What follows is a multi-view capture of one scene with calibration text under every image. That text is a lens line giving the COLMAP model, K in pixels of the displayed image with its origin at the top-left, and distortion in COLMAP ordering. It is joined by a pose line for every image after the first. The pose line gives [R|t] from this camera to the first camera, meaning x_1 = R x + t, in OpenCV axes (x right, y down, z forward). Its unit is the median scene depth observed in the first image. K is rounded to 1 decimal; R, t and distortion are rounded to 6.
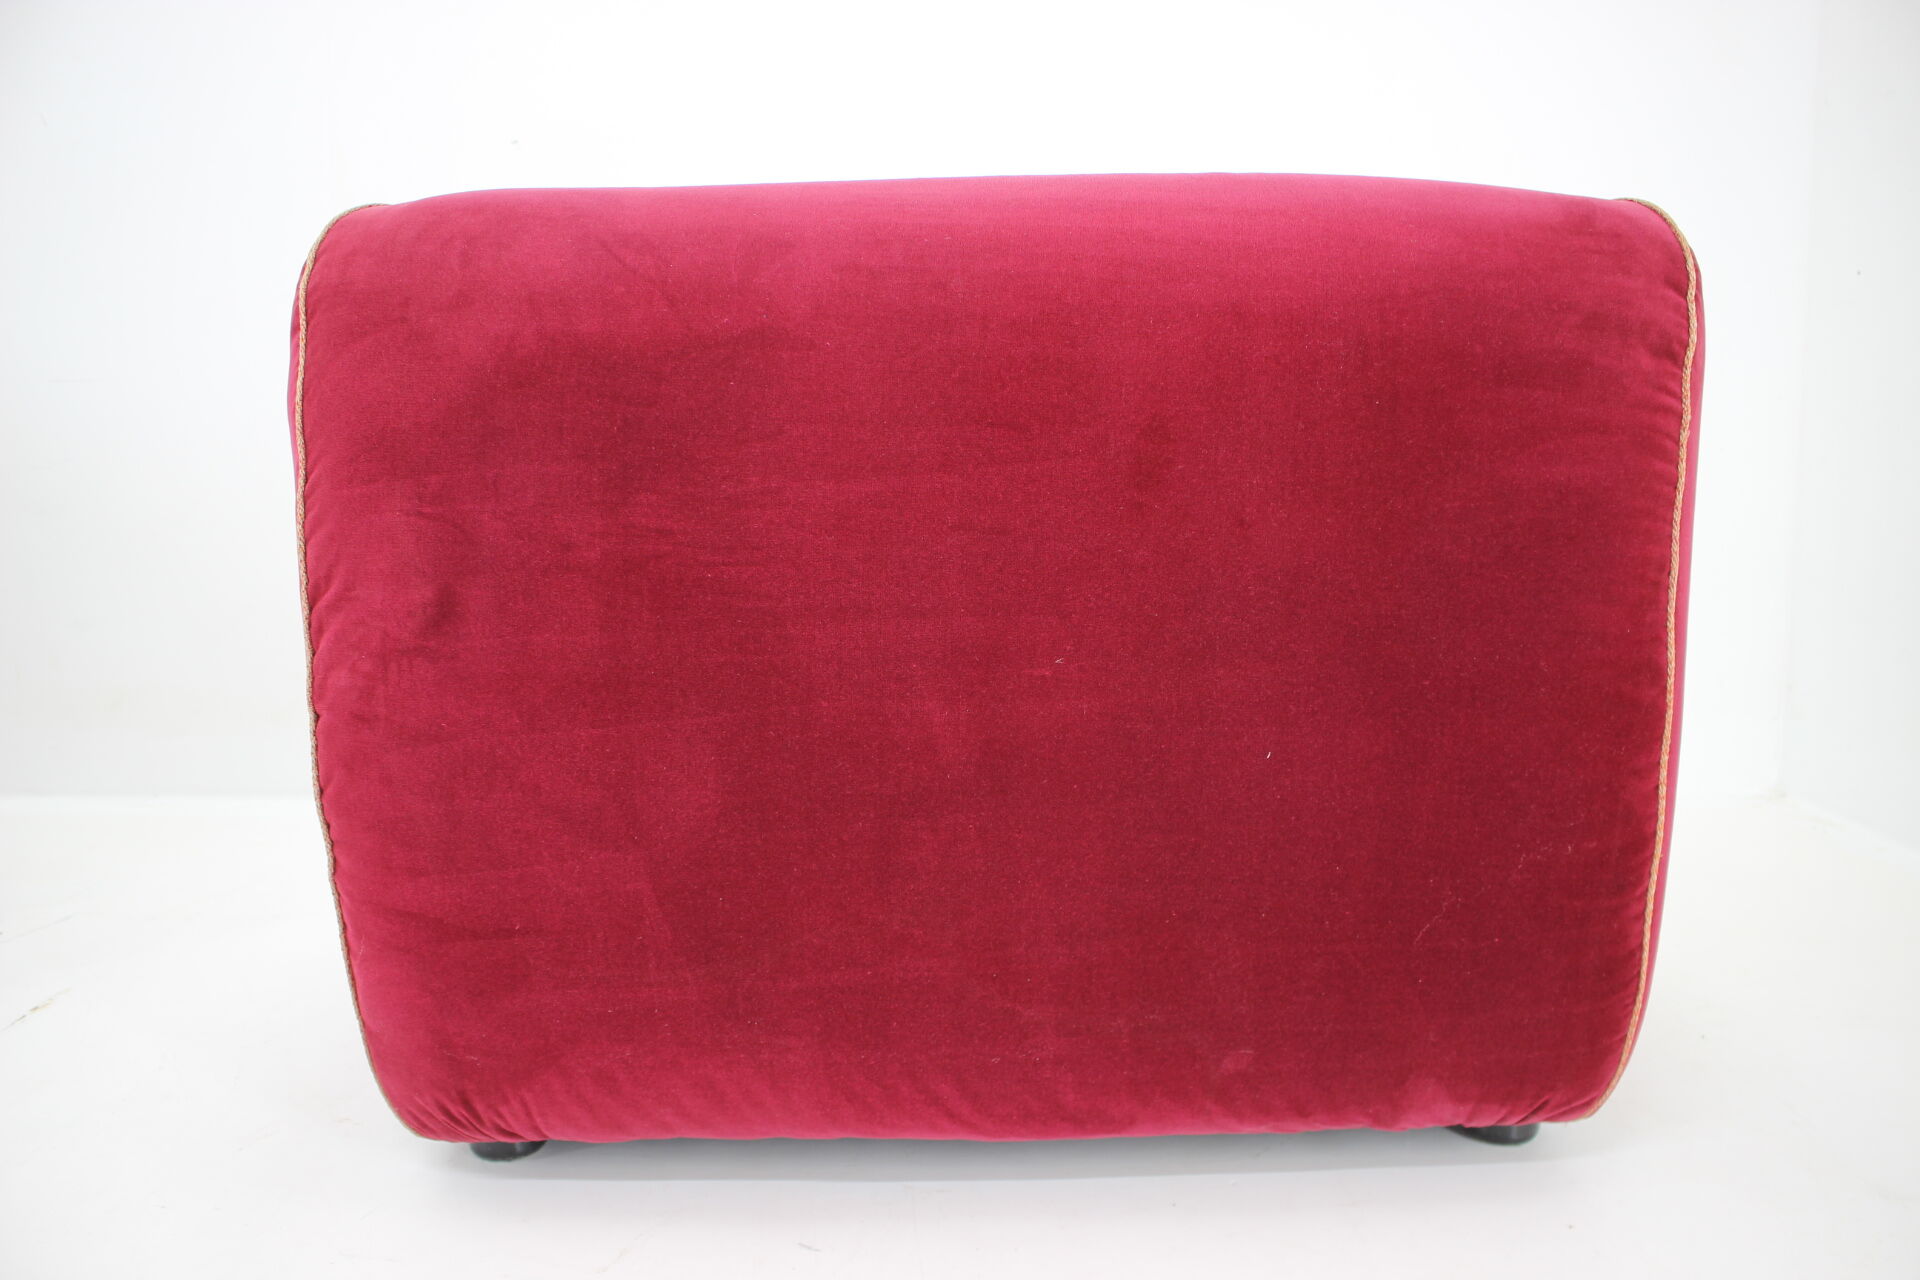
lens RADIAL K [[1598.9, 0, 960.2], [0, 1598.9, 665.9], [0, 0, 1]] dist [-0.162104, 0.119181]
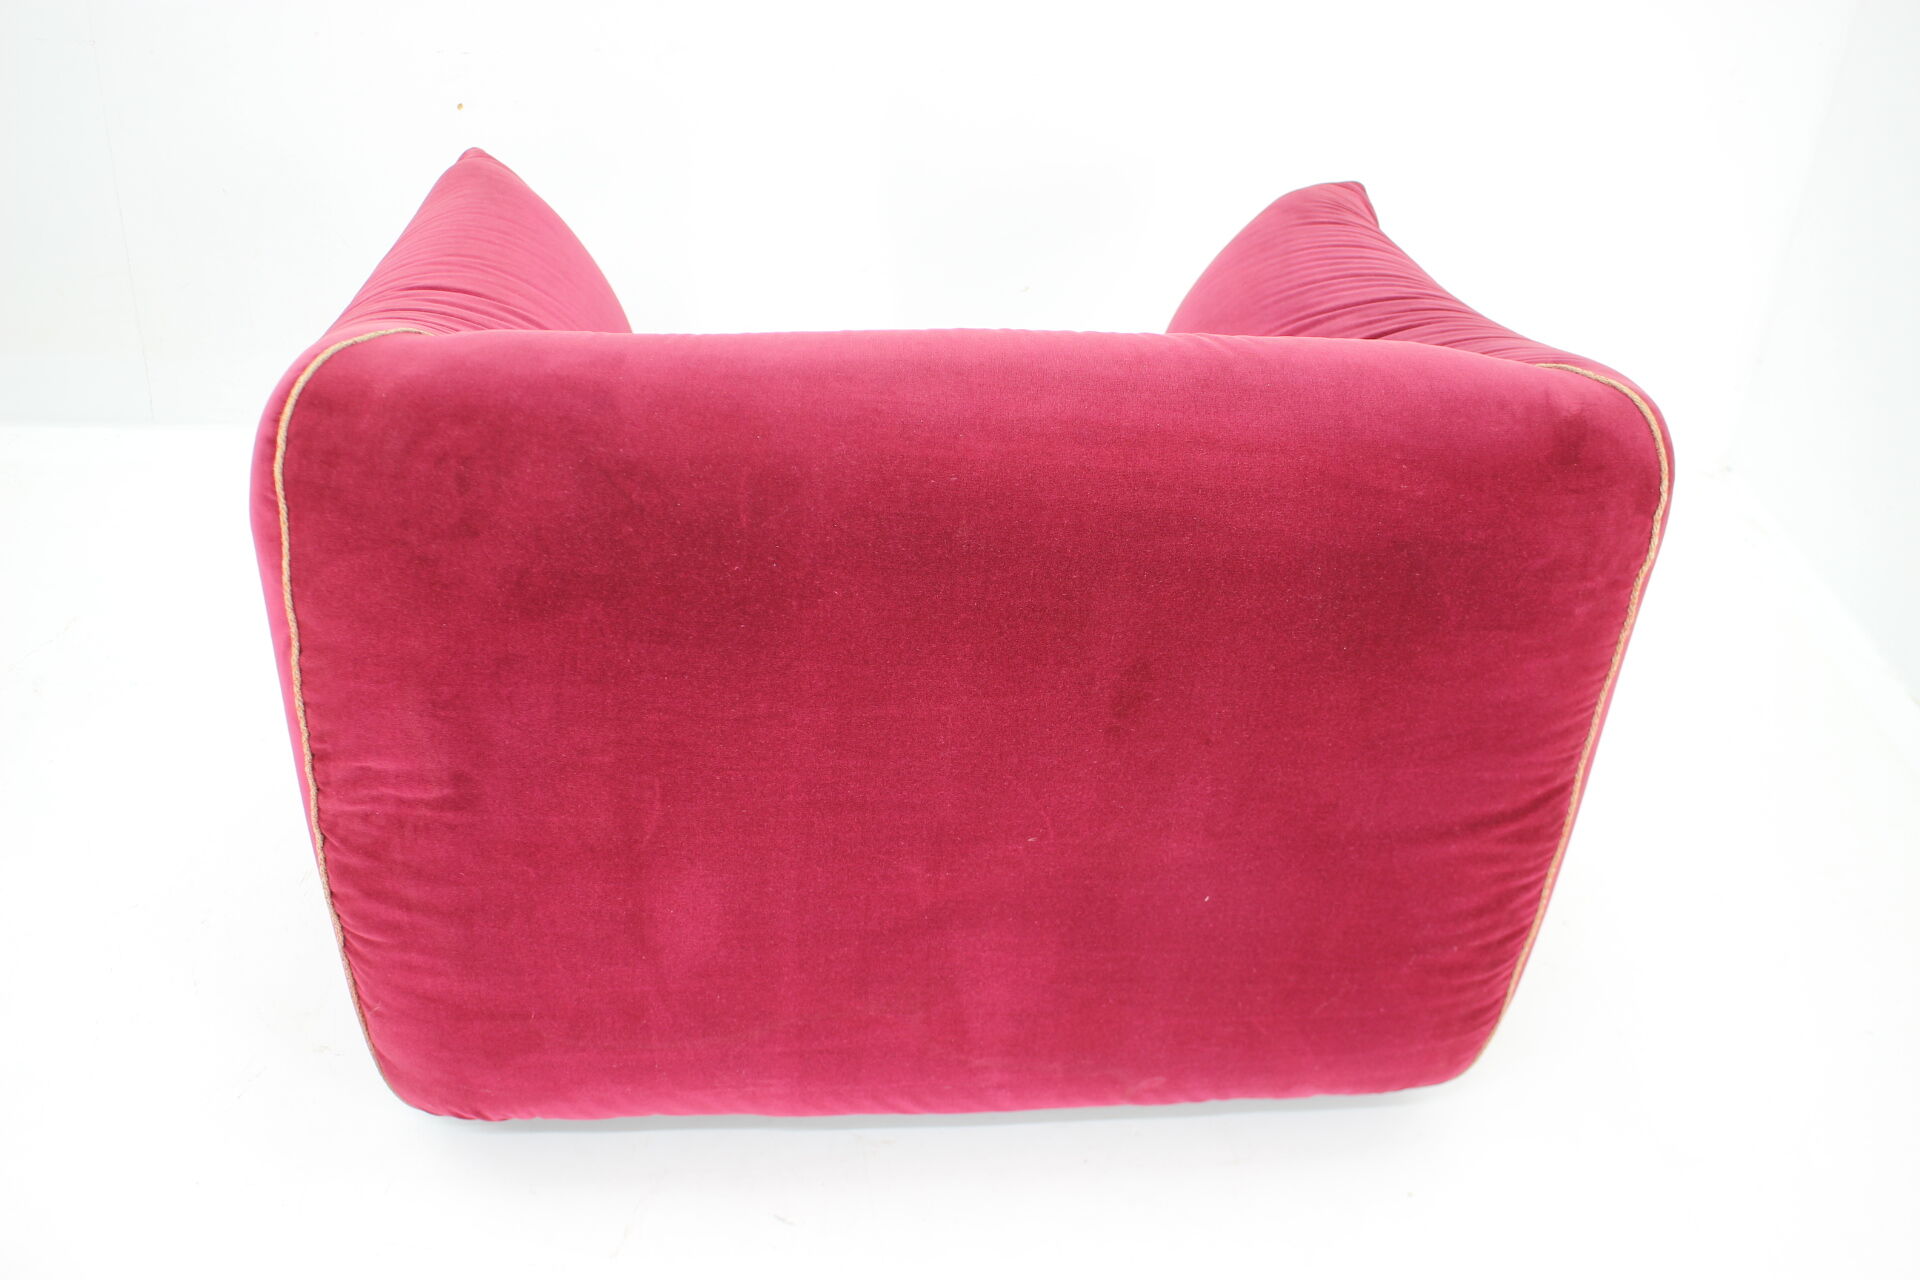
lens RADIAL K [[1976.0, 0, 960.0], [0, 1976.0, 640.0], [0, 0, 1]] dist [-0.120184, 0.009800]
pose [[0.993677, 0.011051, 0.111728, -0.143735], [-0.056994, 0.907040, 0.417170, -0.702869], [-0.096732, -0.420900, 0.901935, -0.180326]]
